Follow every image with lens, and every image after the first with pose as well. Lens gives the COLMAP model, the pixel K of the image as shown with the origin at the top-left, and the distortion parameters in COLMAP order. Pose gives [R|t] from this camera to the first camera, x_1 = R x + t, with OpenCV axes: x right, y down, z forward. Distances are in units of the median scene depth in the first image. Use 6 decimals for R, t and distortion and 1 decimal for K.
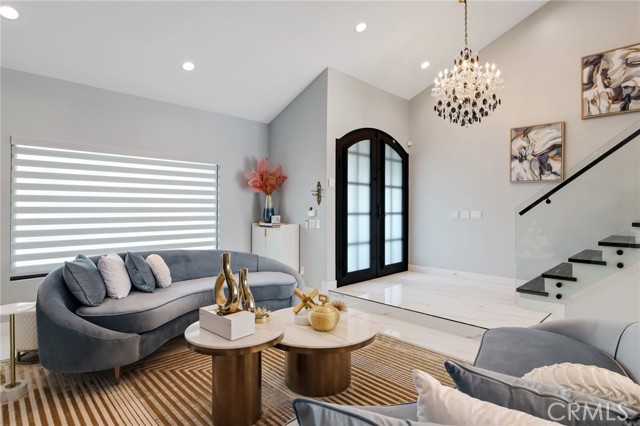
lens RADIAL K [[337.5, 0, 320.6], [0, 337.5, 211.2], [0, 0, 1]] dist [-0.000093, 0.000202]
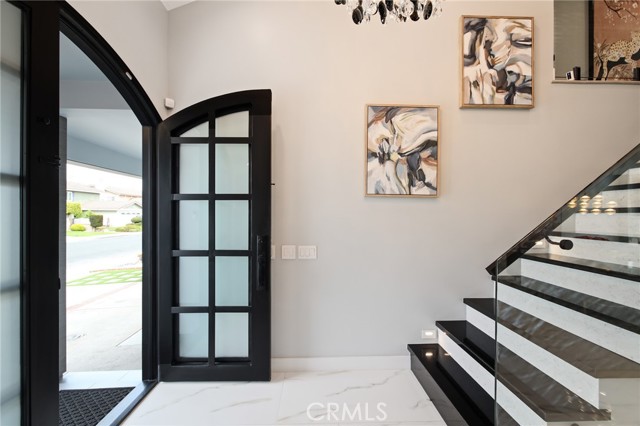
lens RADIAL K [[275.8, 0, 320.3], [0, 275.8, 214.0], [0, 0, 1]] dist [-0.001625, -0.000103]
pose [[0.673712, -0.000419, 0.738994, 0.175064], [0.013478, 0.999840, -0.011720, -0.056514], [-0.738871, 0.017857, 0.673610, 0.841506]]
